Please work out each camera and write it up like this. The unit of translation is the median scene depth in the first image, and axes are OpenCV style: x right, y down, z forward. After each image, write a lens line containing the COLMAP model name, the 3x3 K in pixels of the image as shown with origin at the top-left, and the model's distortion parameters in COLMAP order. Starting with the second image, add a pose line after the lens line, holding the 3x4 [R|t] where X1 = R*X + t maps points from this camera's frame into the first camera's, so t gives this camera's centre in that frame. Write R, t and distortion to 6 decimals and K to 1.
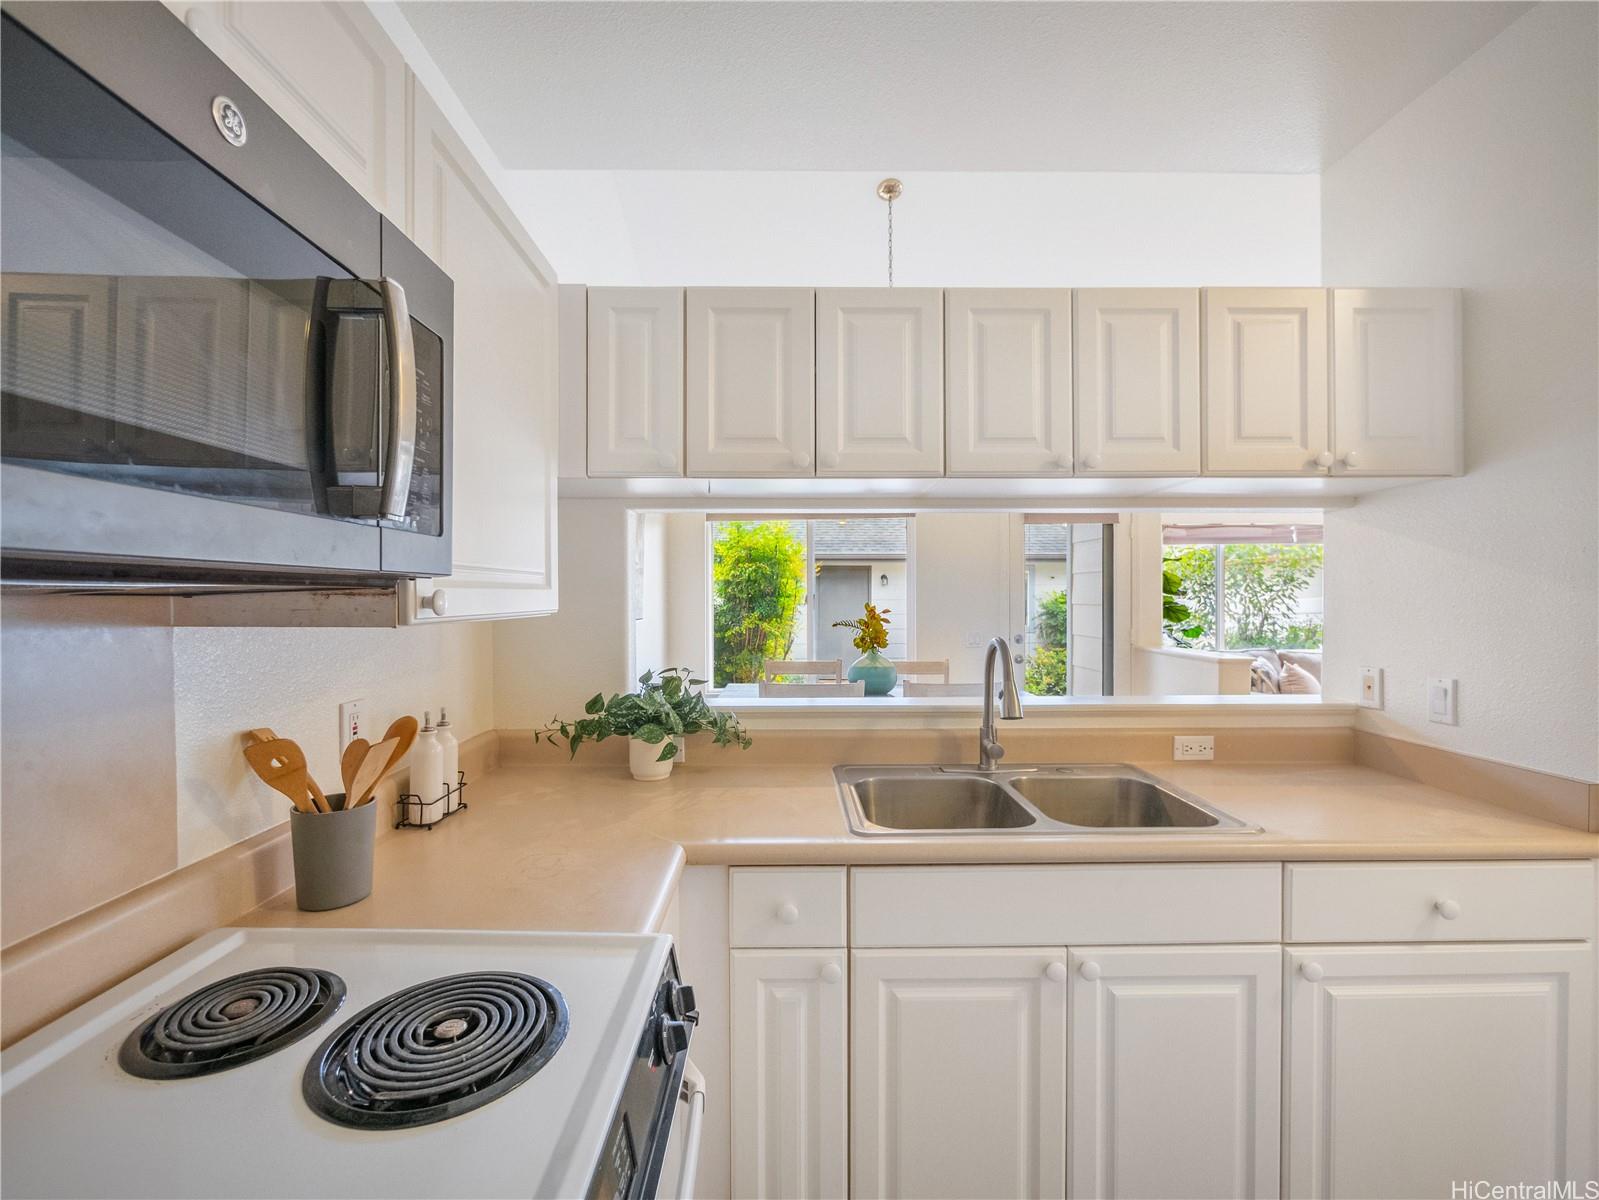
lens RADIAL K [[675.6, 0, 789.8], [0, 675.6, 597.1], [0, 0, 1]] dist [-0.019842, -0.000104]
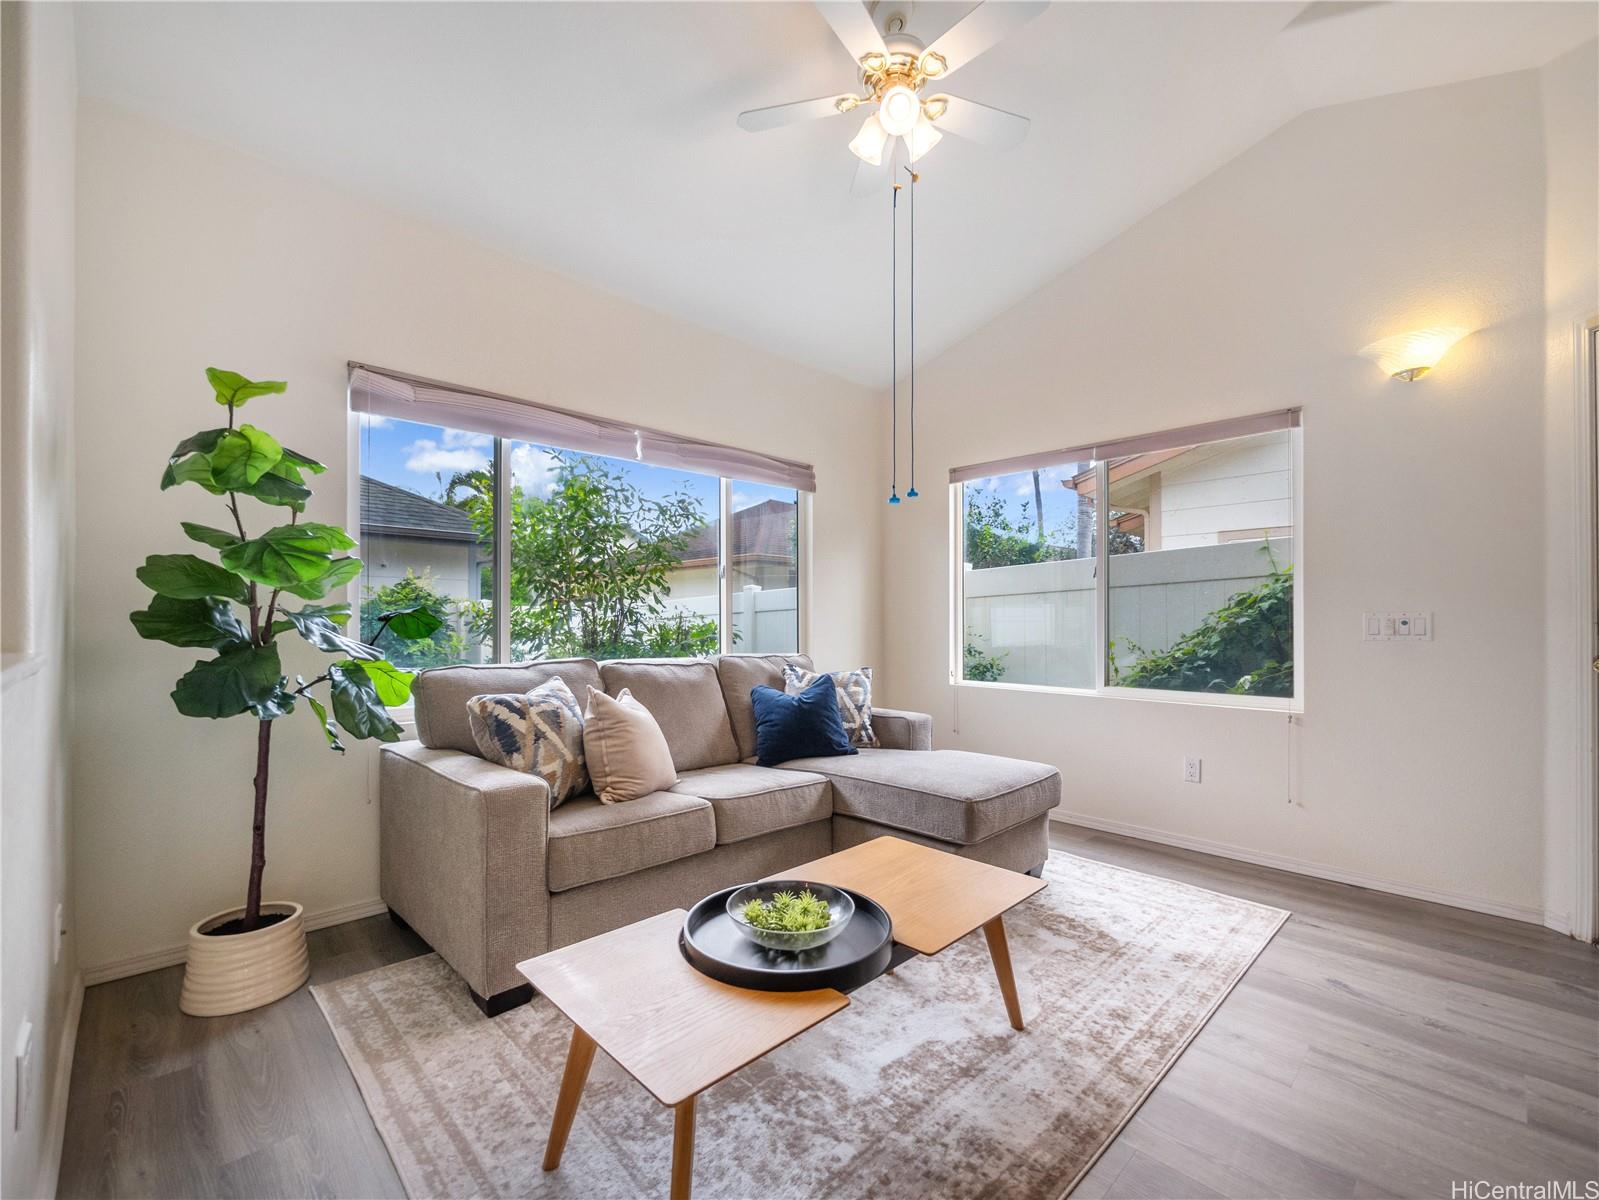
lens RADIAL K [[675.6, 0, 789.8], [0, 675.6, 597.1], [0, 0, 1]] dist [-0.019842, -0.000104]
pose [[0.726513, 0.031170, 0.686446, 0.382992], [-0.009074, 0.999319, -0.035773, 0.037644], [-0.687093, 0.019761, 0.726300, 0.422906]]
